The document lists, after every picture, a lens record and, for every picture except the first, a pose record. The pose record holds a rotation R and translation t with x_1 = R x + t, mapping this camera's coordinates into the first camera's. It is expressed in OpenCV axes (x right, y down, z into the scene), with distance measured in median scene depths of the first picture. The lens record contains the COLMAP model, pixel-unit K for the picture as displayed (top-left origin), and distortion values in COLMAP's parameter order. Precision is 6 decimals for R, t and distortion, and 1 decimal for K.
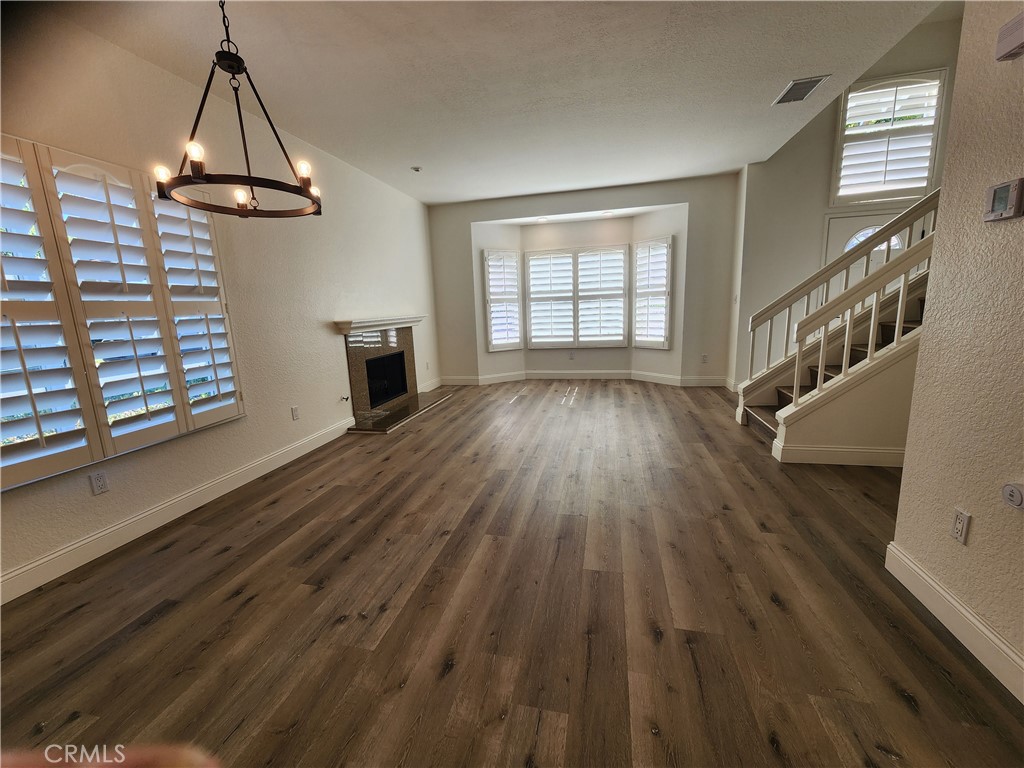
lens RADIAL K [[421.3, 0, 504.6], [0, 421.3, 382.6], [0, 0, 1]] dist [0.003022, -0.002056]
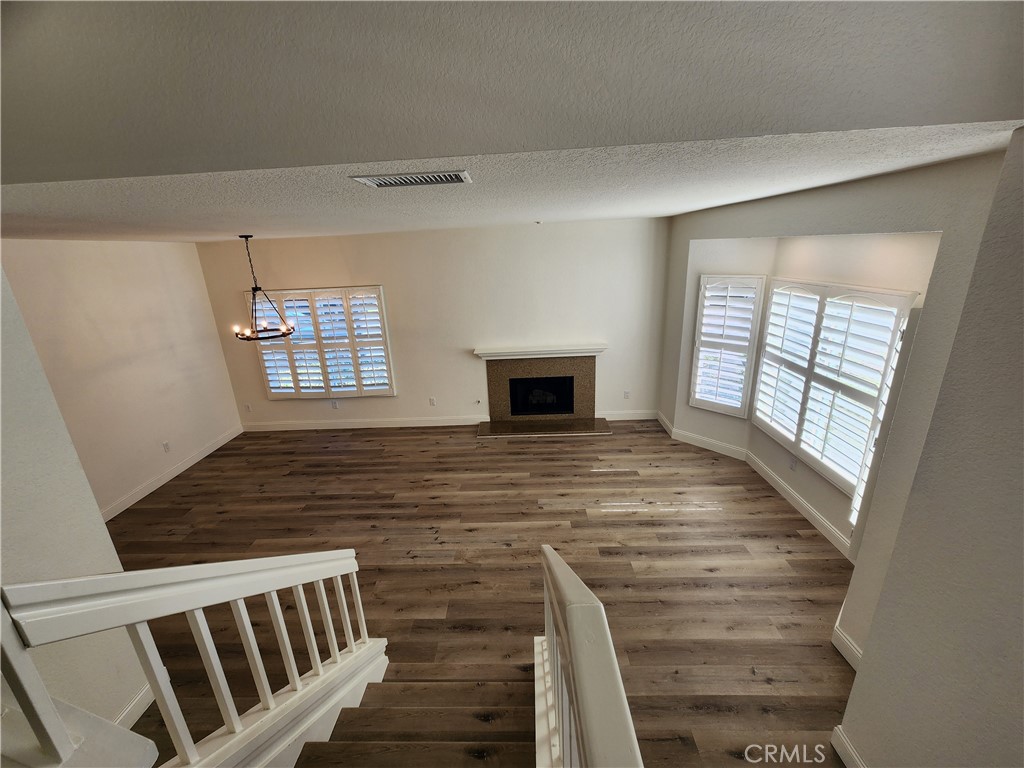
lens RADIAL K [[421.3, 0, 504.6], [0, 421.3, 382.6], [0, 0, 1]] dist [0.003022, -0.002056]
pose [[0.203233, 0.329245, -0.922114, 1.093754], [-0.137878, 0.942008, 0.305960, -0.555330], [0.969374, 0.064958, 0.236842, 0.877287]]
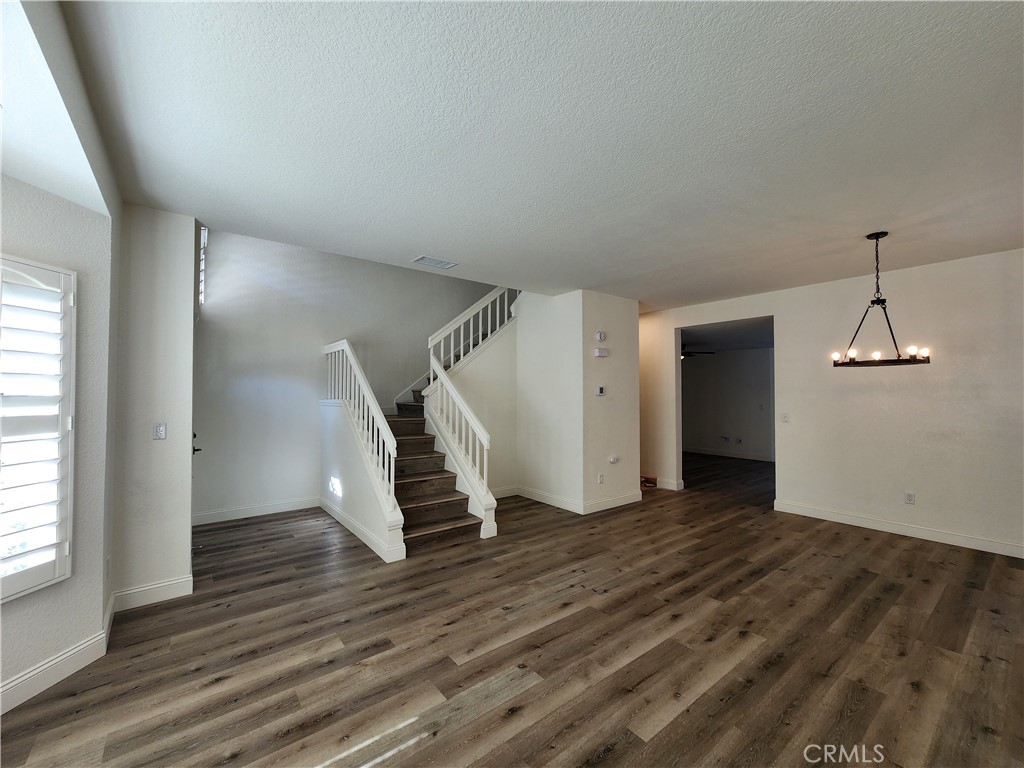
lens RADIAL K [[421.3, 0, 504.6], [0, 421.3, 382.6], [0, 0, 1]] dist [0.003022, -0.002056]
pose [[-0.779090, 0.058169, 0.624207, -0.218022], [0.145849, 0.985184, 0.090230, -0.363401], [-0.609710, 0.161337, -0.776031, 1.691588]]
